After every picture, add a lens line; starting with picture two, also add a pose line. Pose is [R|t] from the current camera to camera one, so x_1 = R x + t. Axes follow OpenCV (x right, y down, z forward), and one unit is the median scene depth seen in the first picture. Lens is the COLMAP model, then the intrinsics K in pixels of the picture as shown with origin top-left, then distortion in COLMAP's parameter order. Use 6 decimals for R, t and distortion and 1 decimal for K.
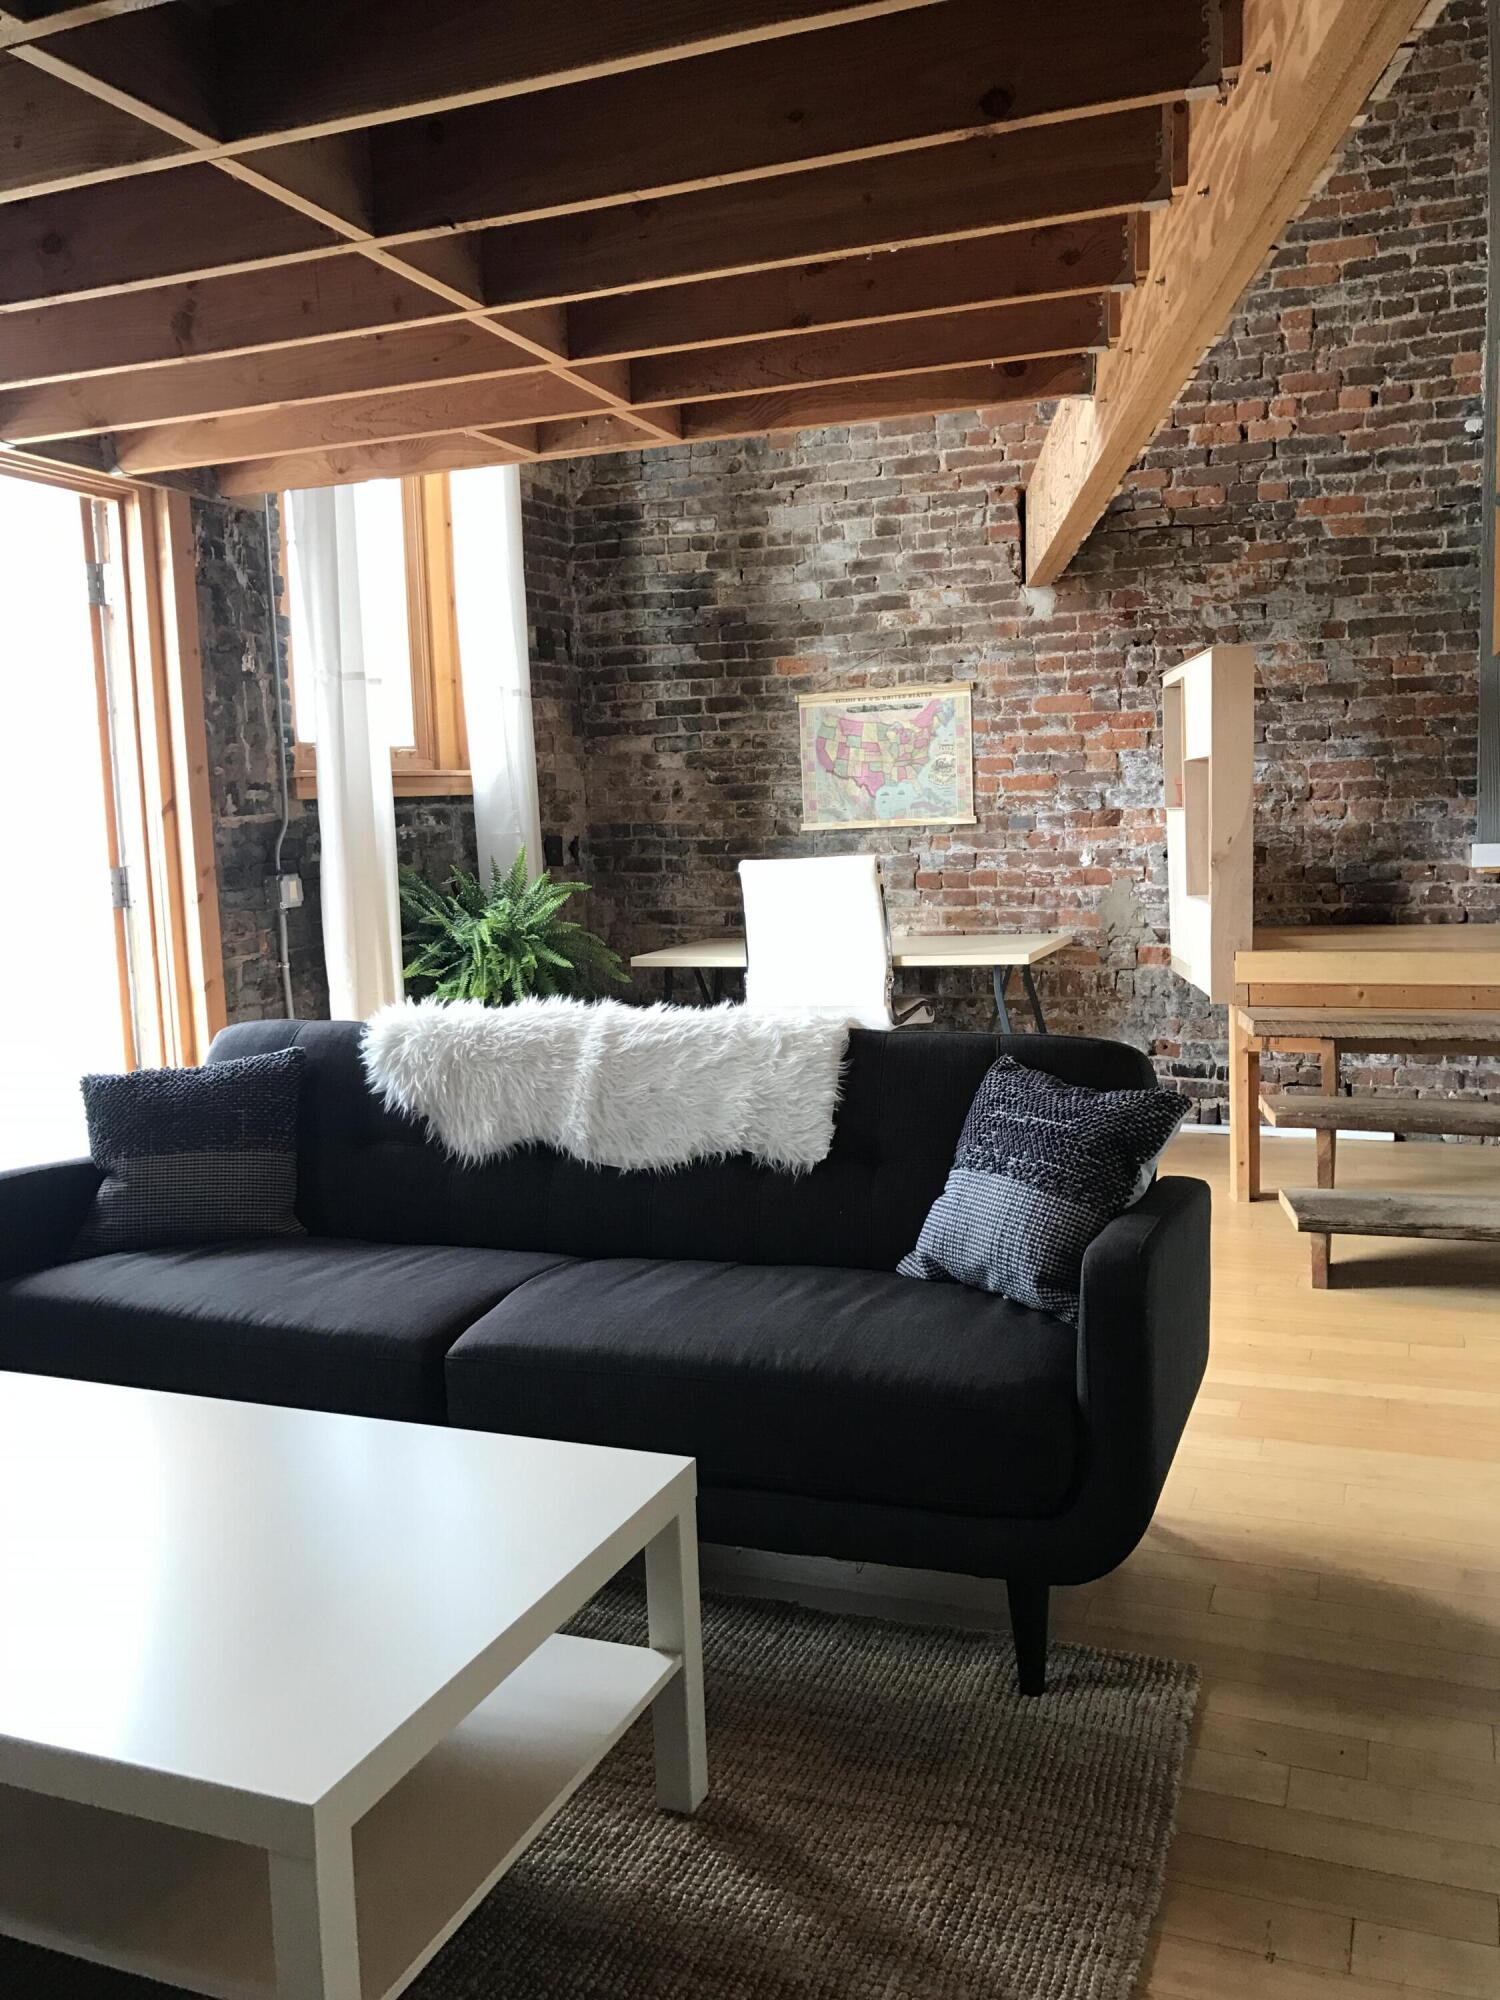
lens RADIAL K [[1623.7, 0, 783.4], [0, 1623.7, 1004.5], [0, 0, 1]] dist [0.061561, -0.096040]
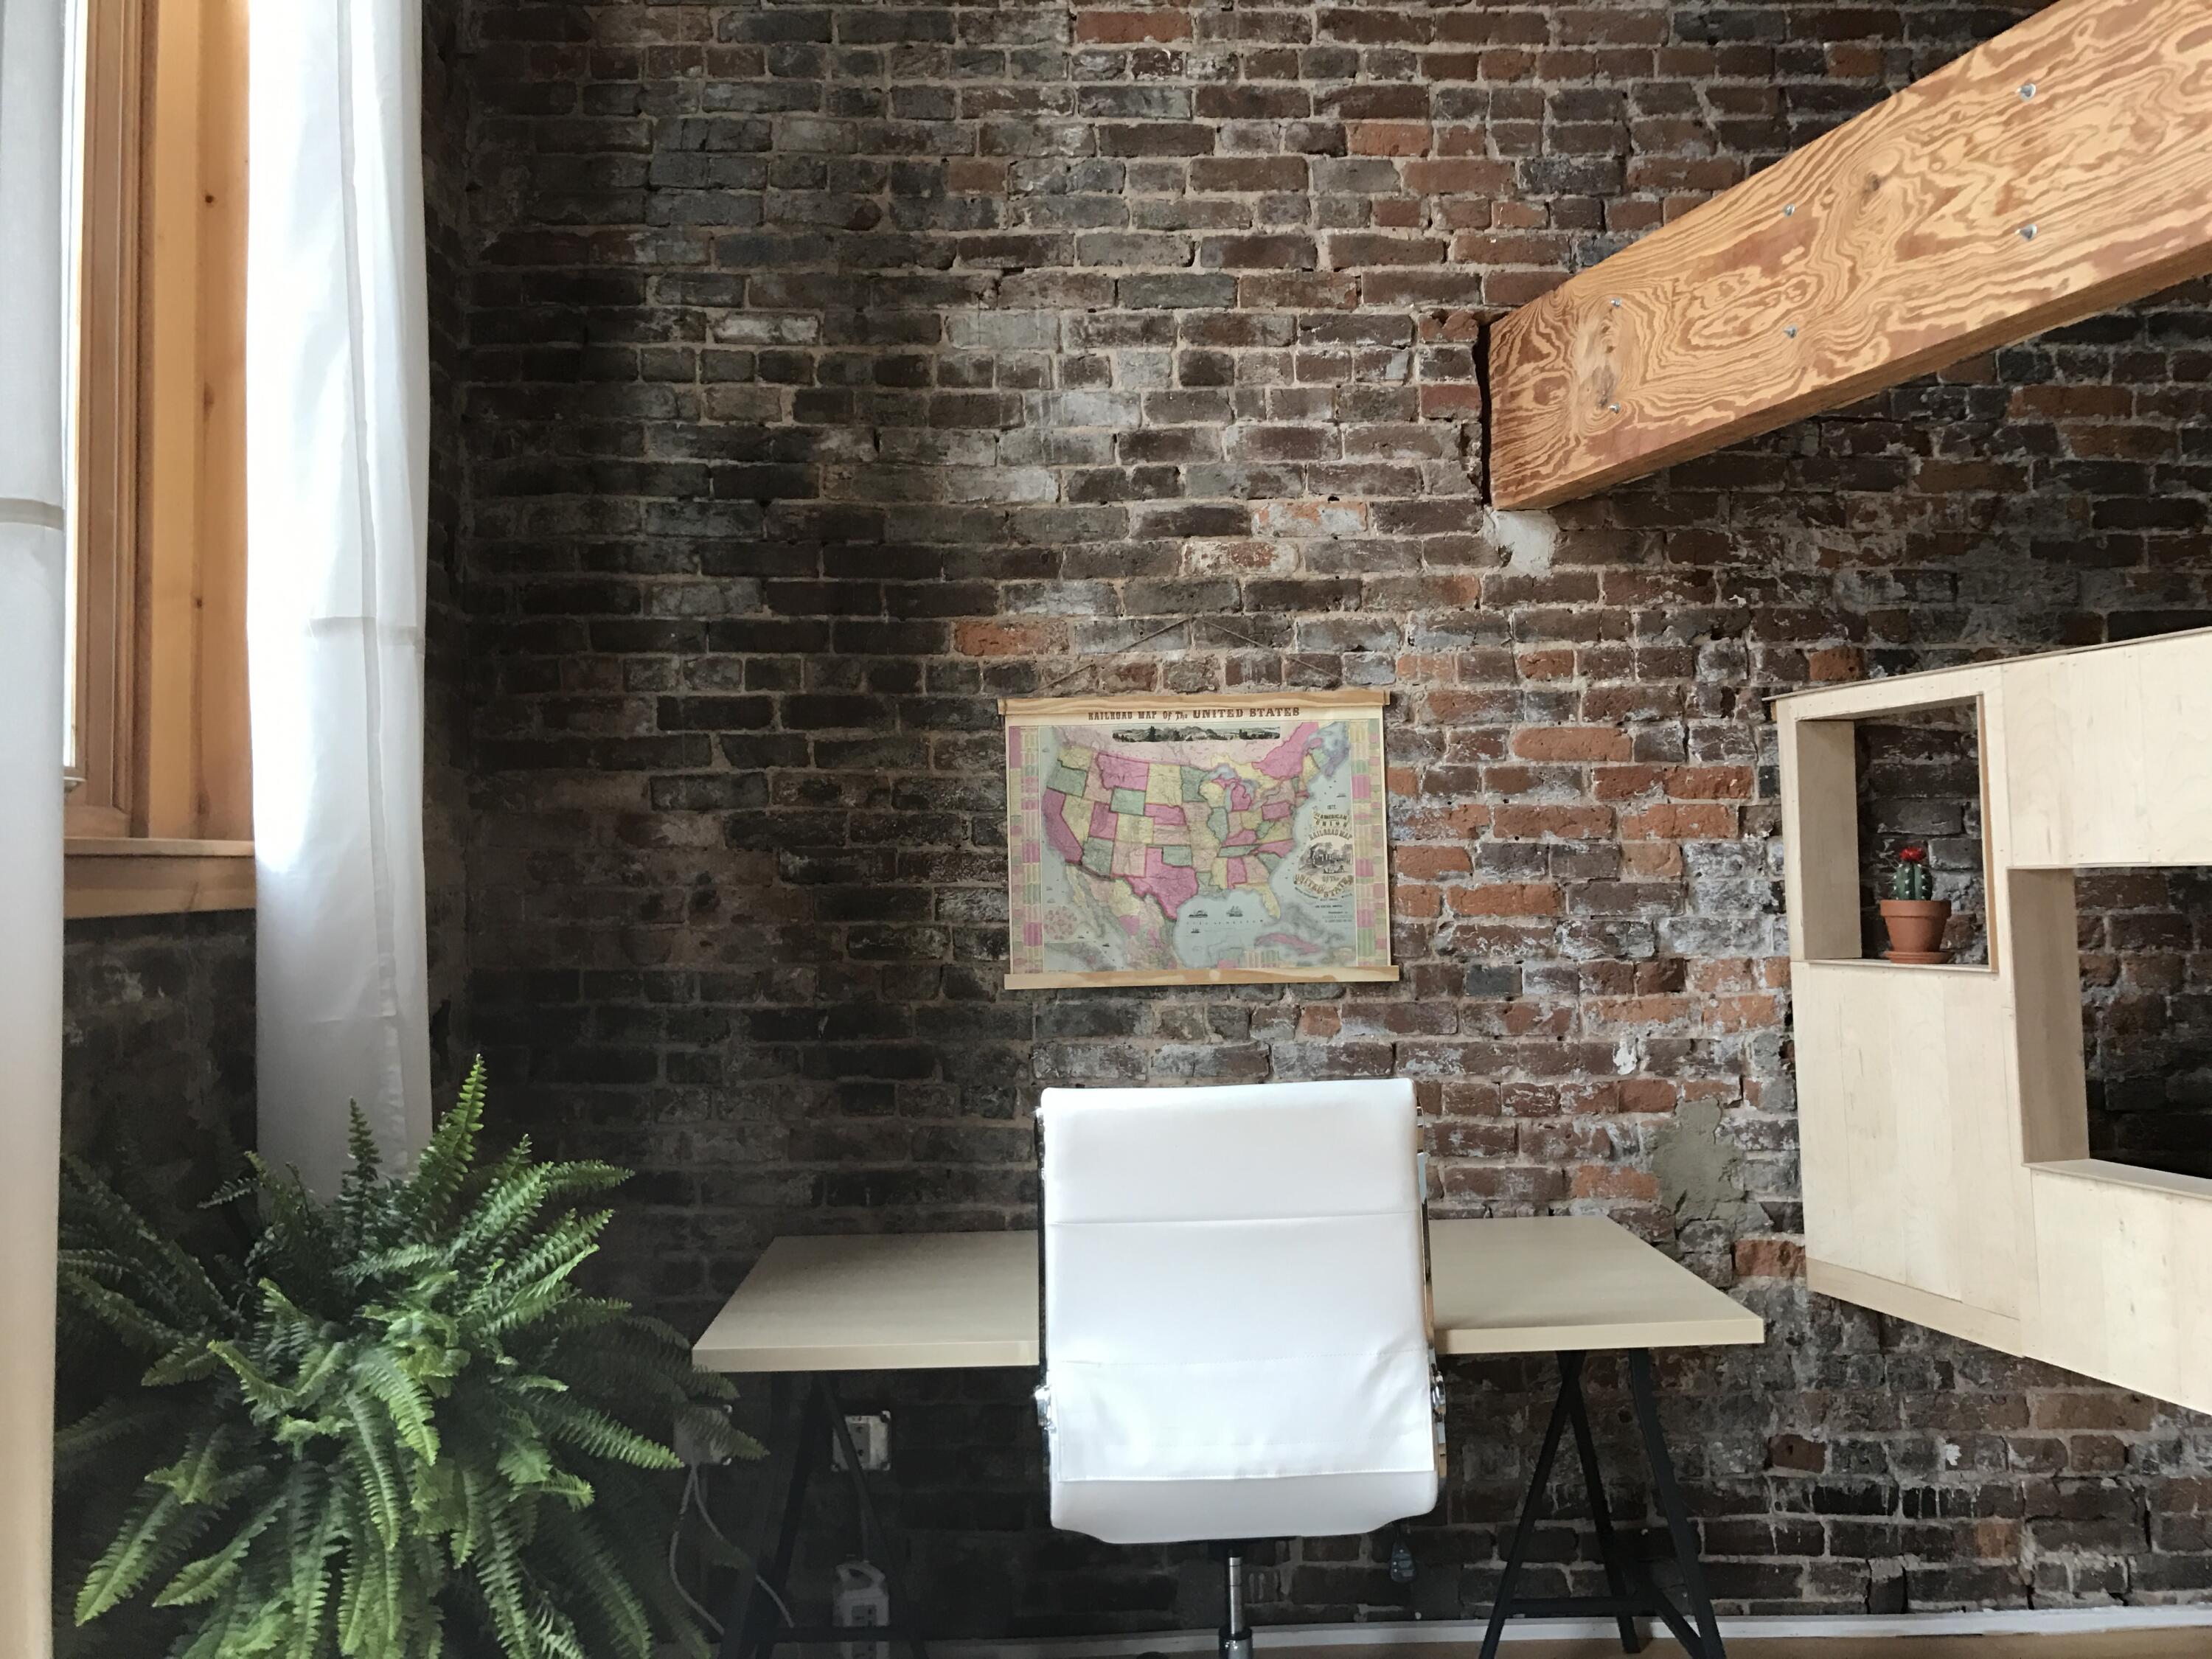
lens RADIAL K [[1795.8, 0, 1083.6], [0, 1795.8, 813.4], [0, 0, 1]] dist [0.061561, -0.096040]
pose [[0.926988, 0.036165, 0.373342, -0.171728], [0.026663, 0.986470, -0.161761, -0.080812], [-0.374141, 0.159905, 0.913482, 0.571597]]
